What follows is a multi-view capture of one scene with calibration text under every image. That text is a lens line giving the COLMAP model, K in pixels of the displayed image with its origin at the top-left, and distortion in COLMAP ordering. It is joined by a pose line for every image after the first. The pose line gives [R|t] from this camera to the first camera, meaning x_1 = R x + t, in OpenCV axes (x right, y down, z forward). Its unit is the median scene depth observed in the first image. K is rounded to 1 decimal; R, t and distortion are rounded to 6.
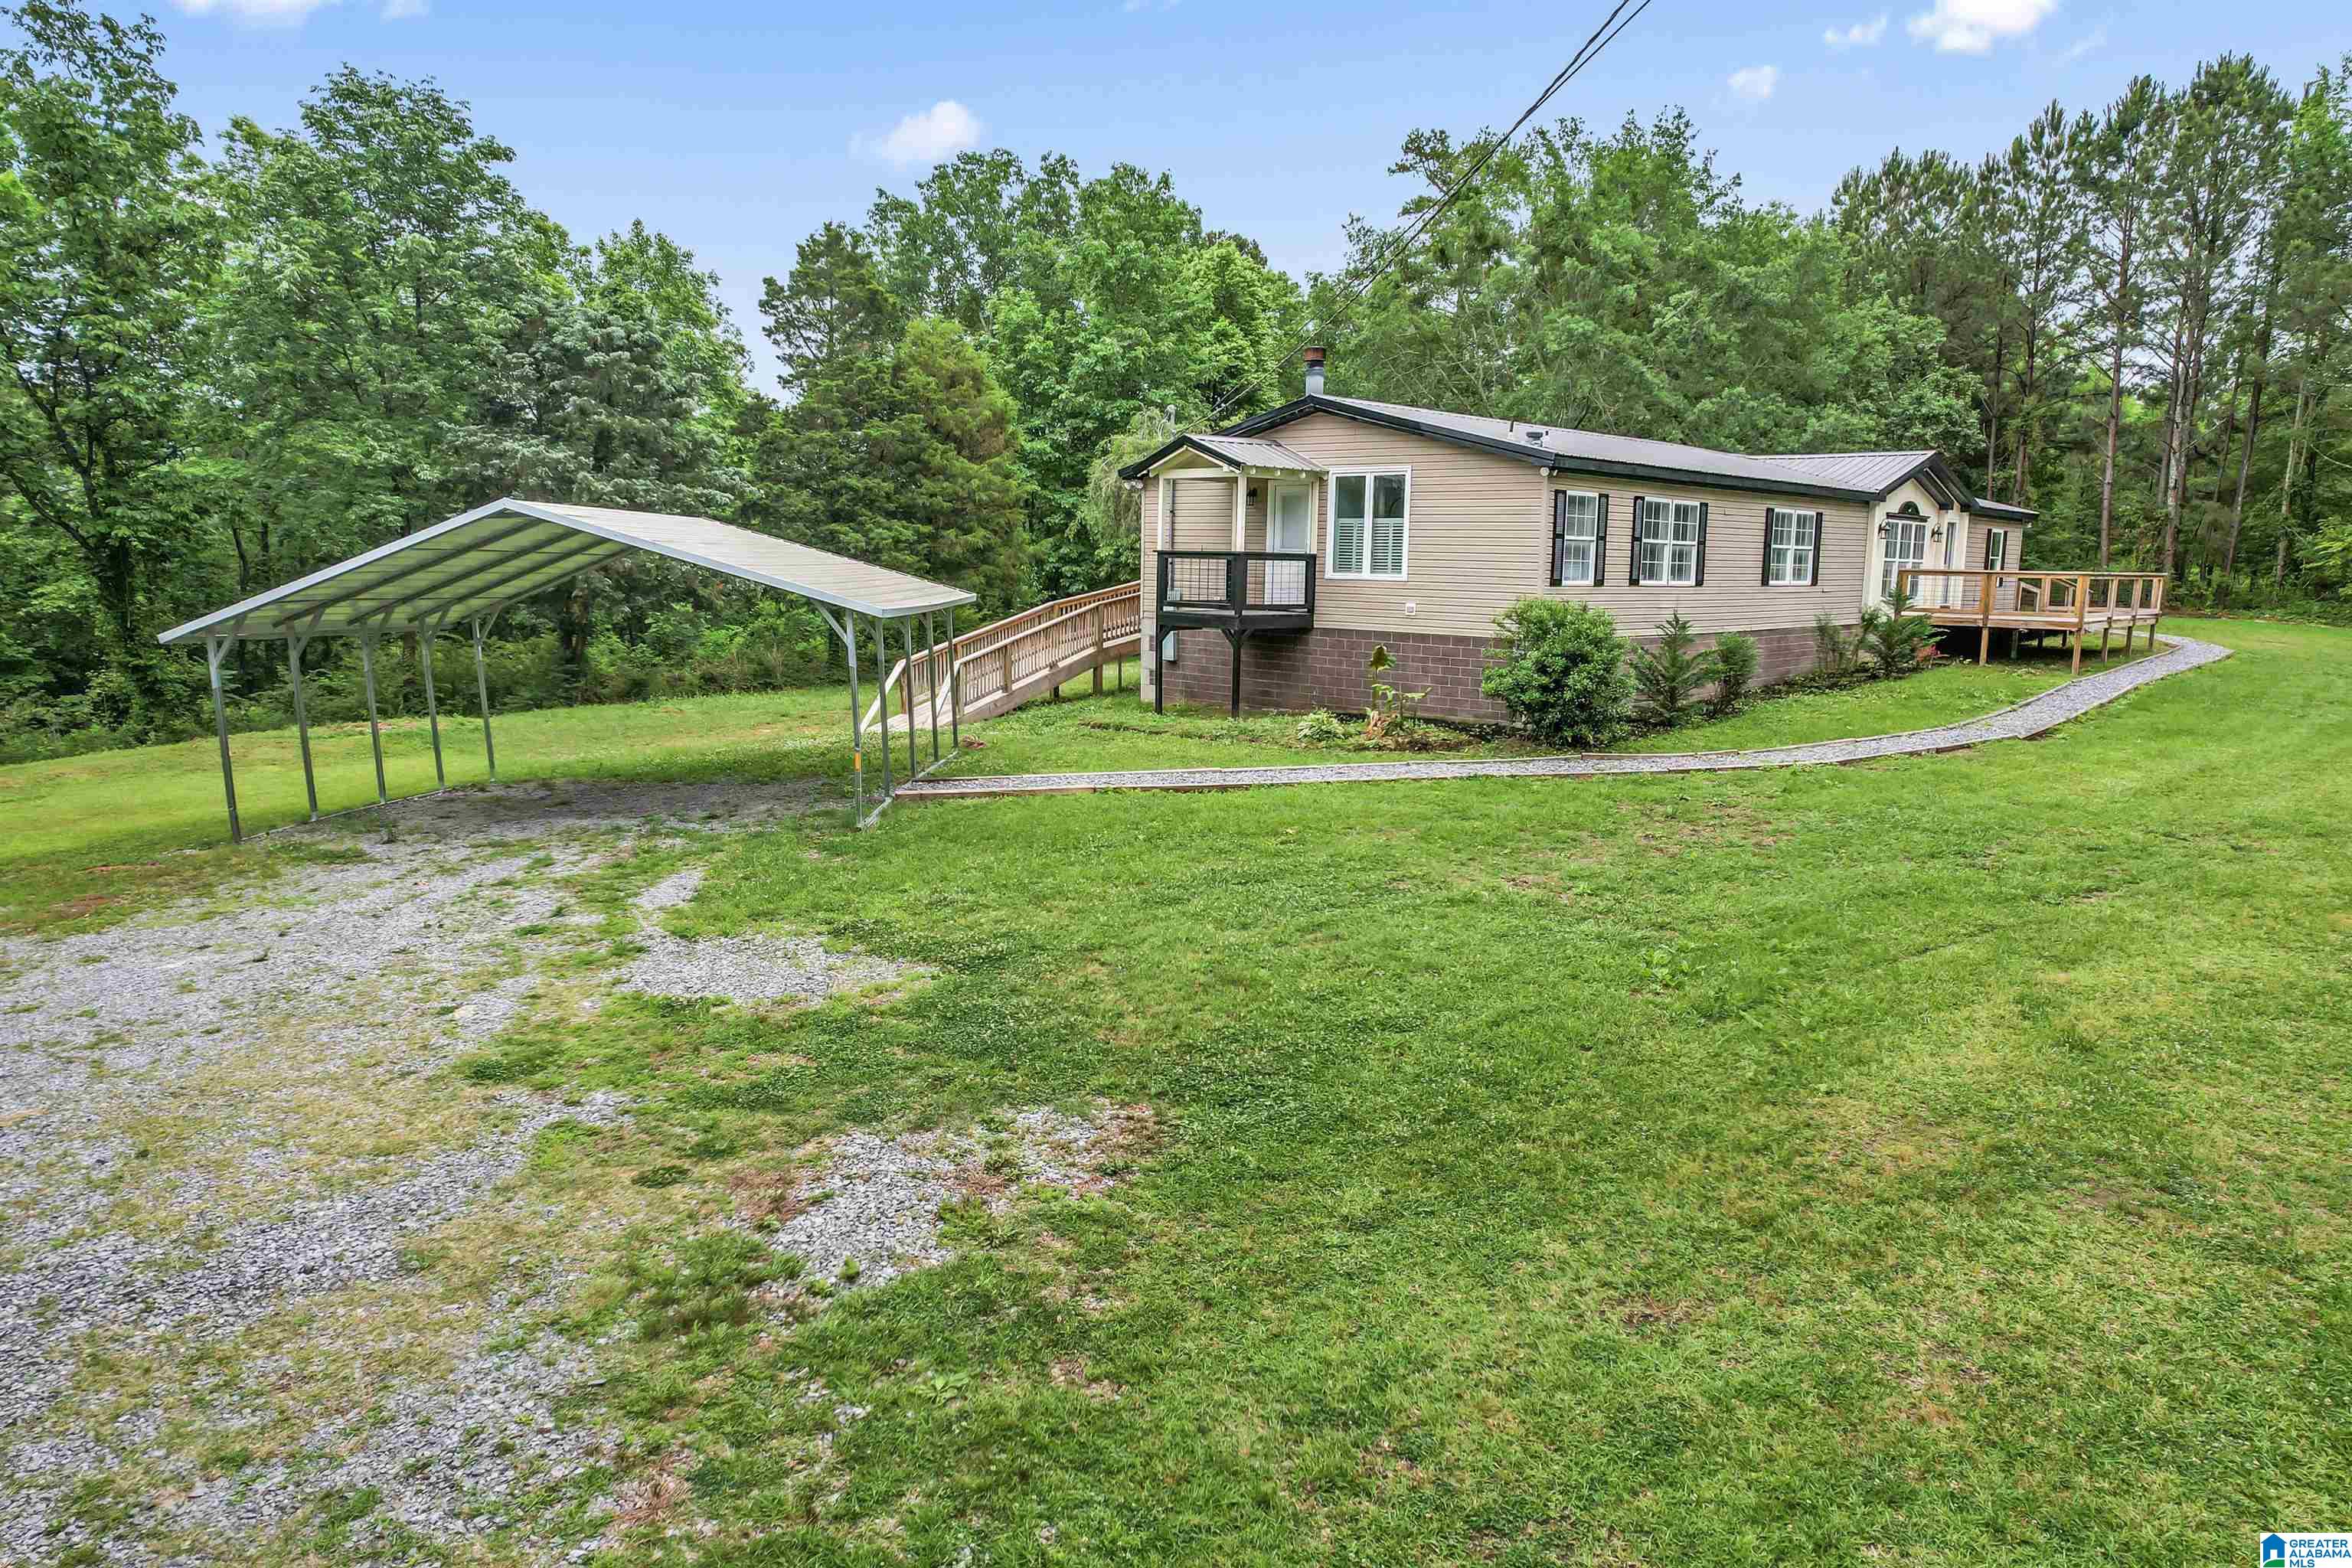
lens RADIAL K [[1440.7, 0, 1183.9], [0, 1440.7, 787.0], [0, 0, 1]] dist [-0.068860, 0.049878]
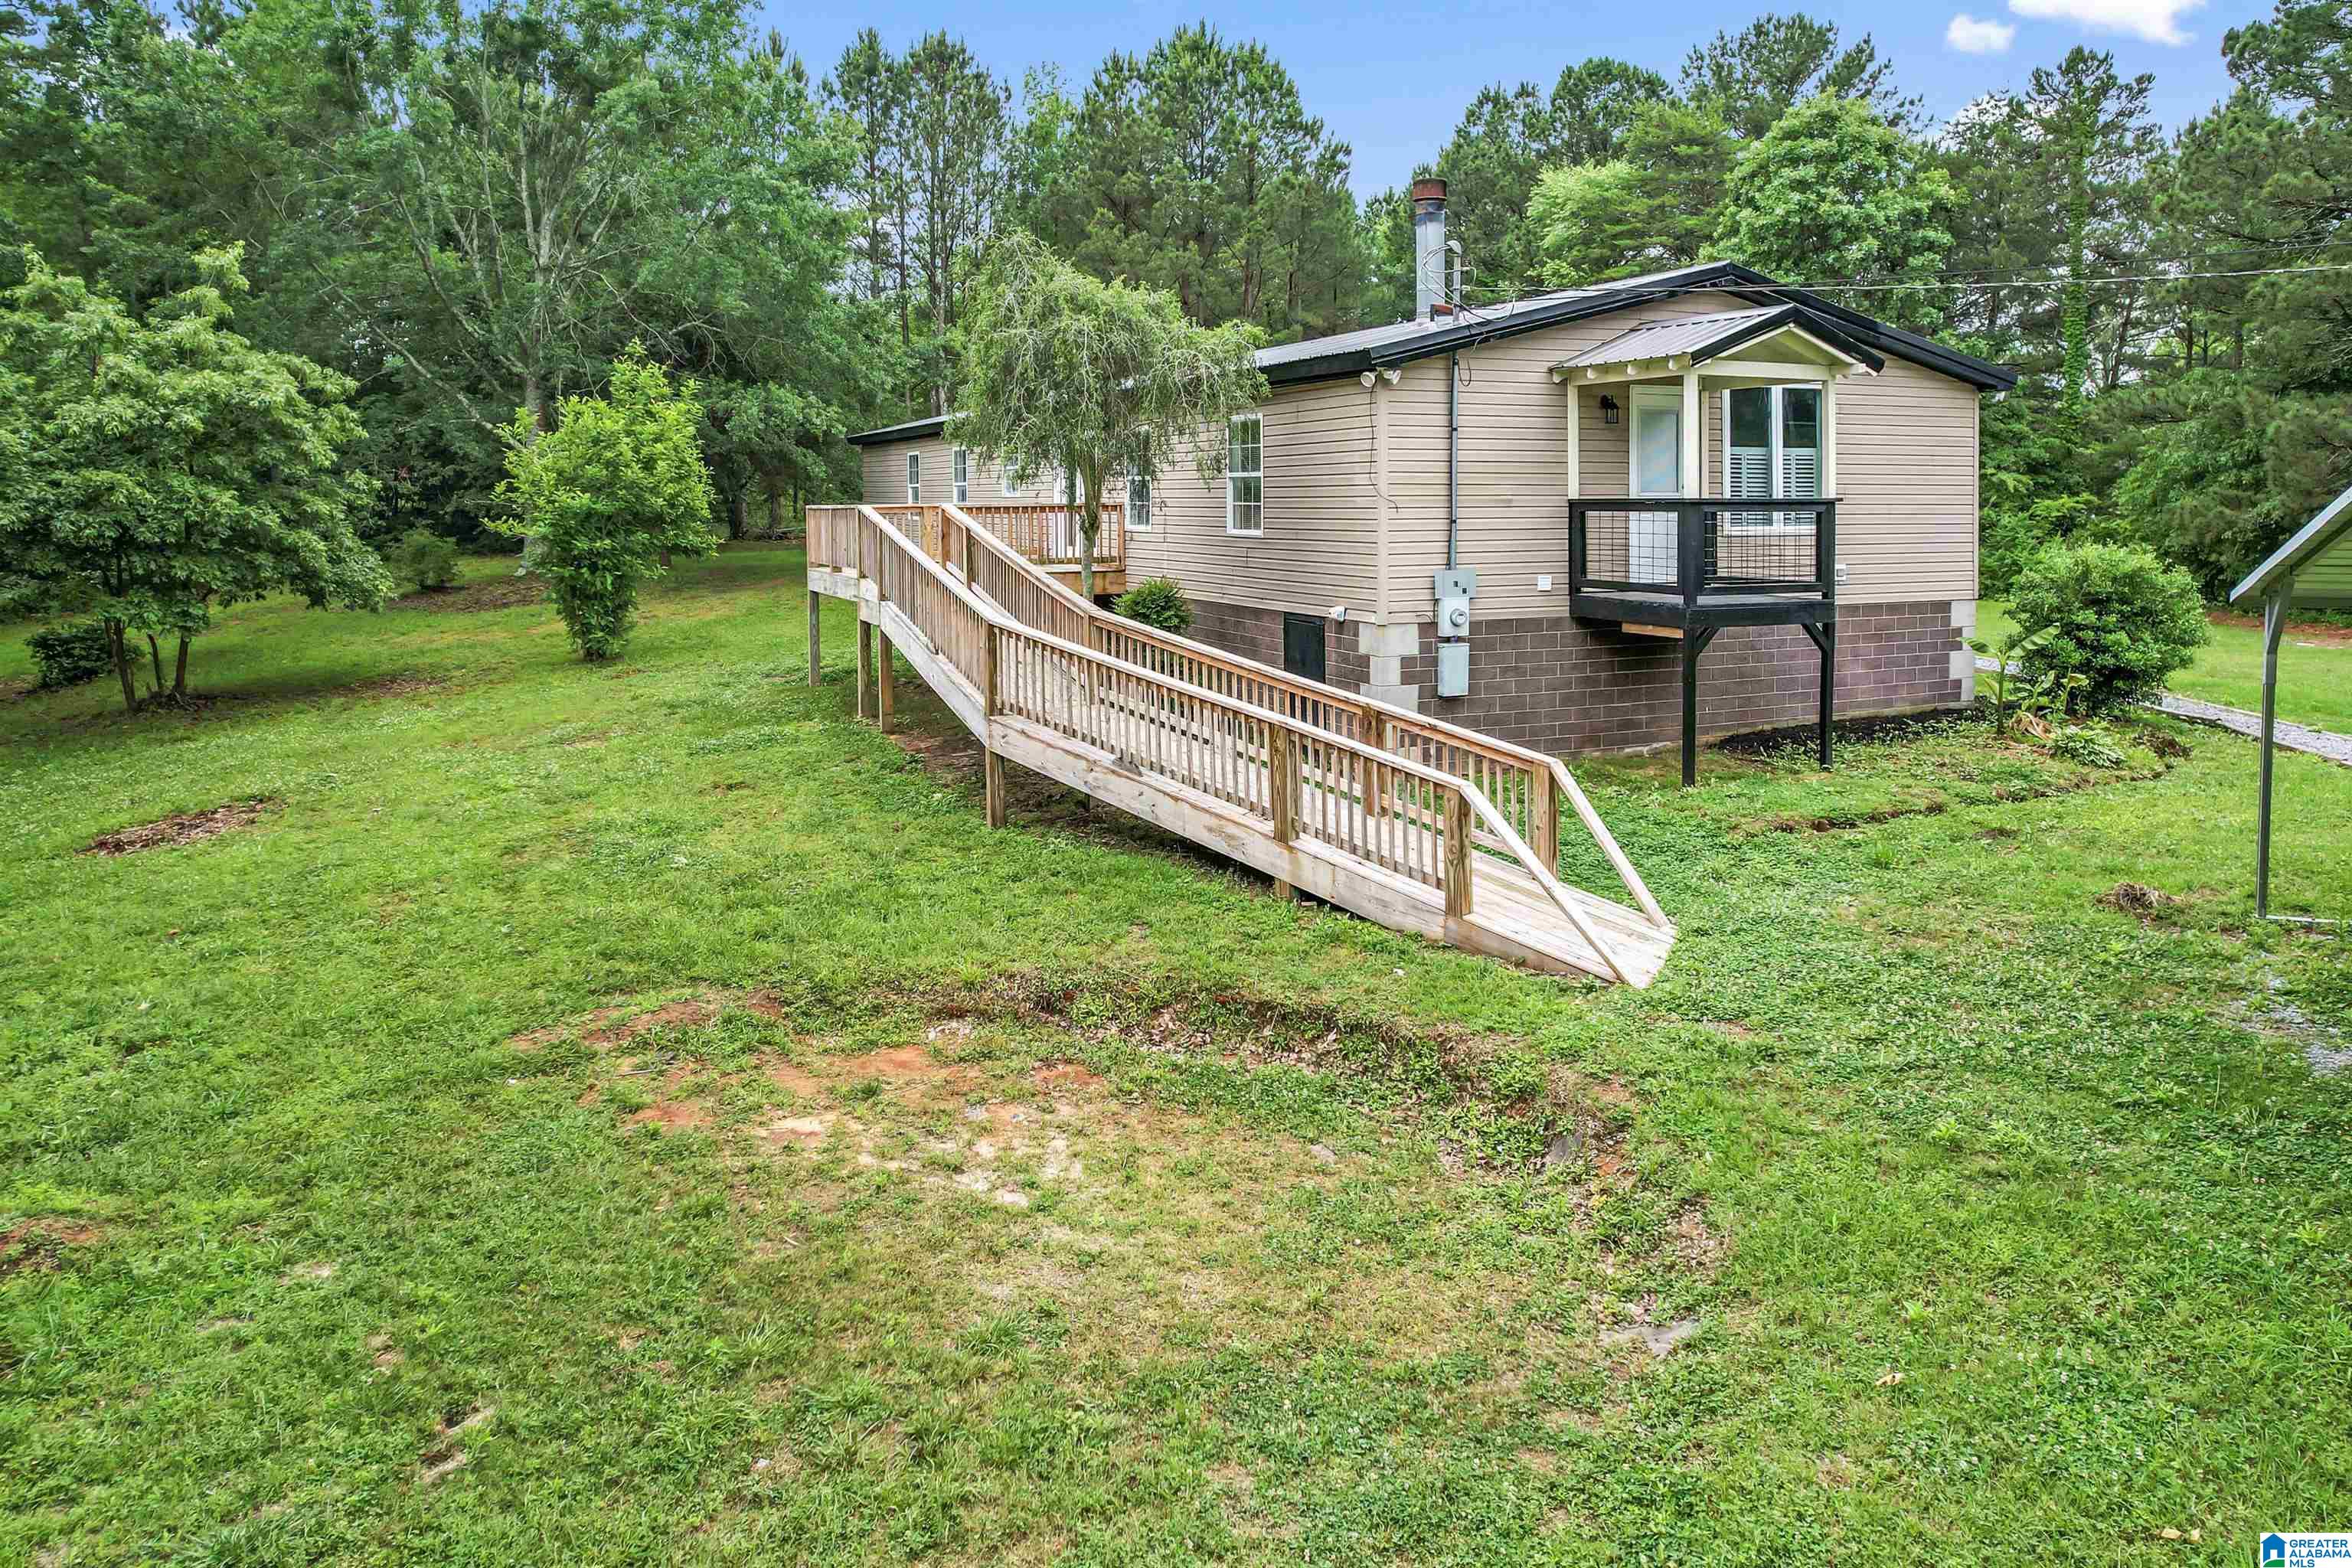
lens RADIAL K [[1440.7, 0, 1183.9], [0, 1440.7, 787.0], [0, 0, 1]] dist [-0.068860, 0.049878]
pose [[0.339420, -0.200859, 0.918940, -0.619807], [0.177665, 0.973041, 0.147062, -0.171807], [-0.923704, 0.113348, 0.365955, 0.991705]]
